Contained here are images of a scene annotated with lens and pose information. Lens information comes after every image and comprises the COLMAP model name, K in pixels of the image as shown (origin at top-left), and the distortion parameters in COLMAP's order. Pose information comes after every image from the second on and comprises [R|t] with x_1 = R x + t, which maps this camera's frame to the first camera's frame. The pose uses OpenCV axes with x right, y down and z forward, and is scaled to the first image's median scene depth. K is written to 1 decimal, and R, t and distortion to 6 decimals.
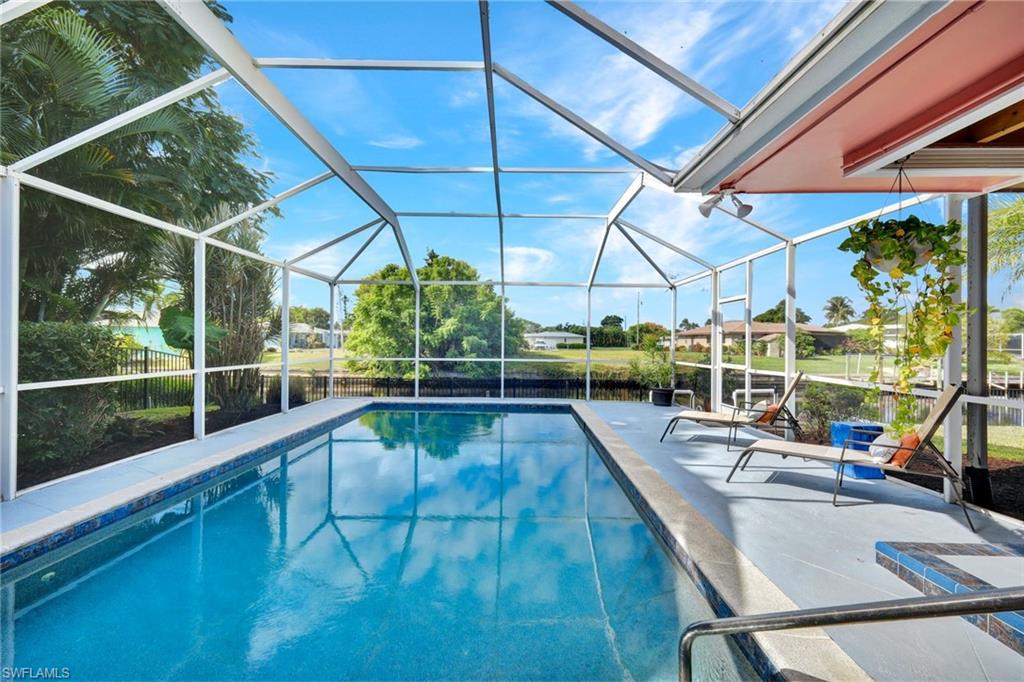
lens RADIAL K [[446.1, 0, 512.0], [0, 446.1, 339.2], [0, 0, 1]] dist [0.003299, 0.000383]
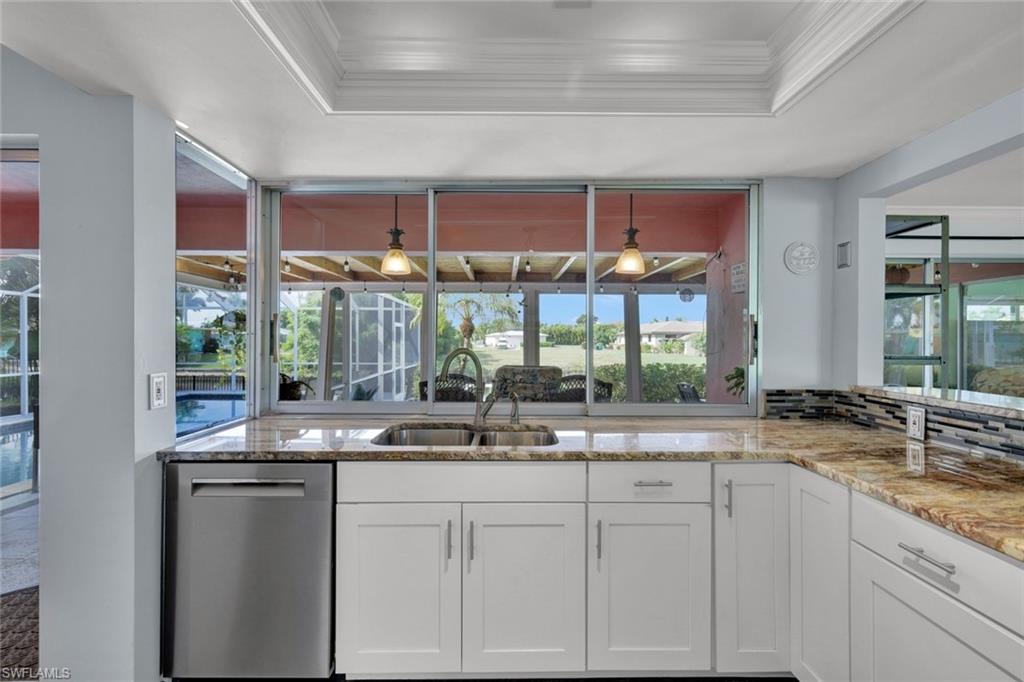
lens RADIAL K [[446.1, 0, 512.0], [0, 446.1, 339.2], [0, 0, 1]] dist [0.003299, 0.000383]
pose [[0.999830, -0.005786, 0.017524, 0.172002], [0.005687, 0.999968, 0.005698, -0.009106], [-0.017557, -0.005597, 0.999830, -0.109973]]
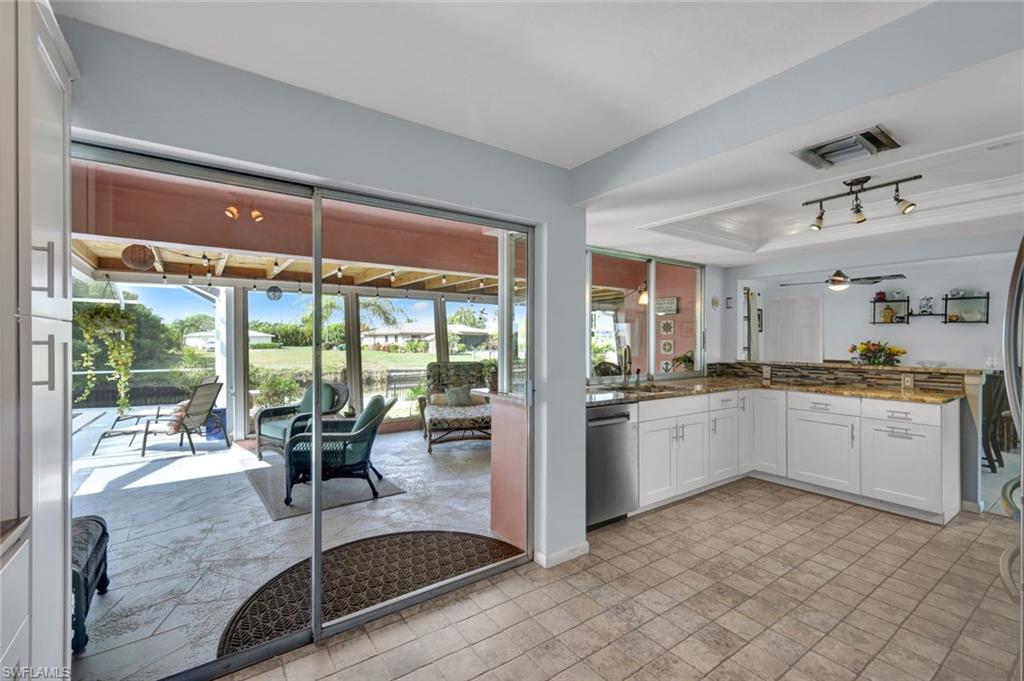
lens RADIAL K [[445.0, 0, 512.2], [0, 445.0, 344.0], [0, 0, 1]] dist [-0.001238, -0.000043]
pose [[0.814929, -0.013016, 0.579415, 0.086949], [0.002984, 0.999829, 0.018263, -0.009886], [-0.579553, -0.013155, 0.814828, -0.122144]]
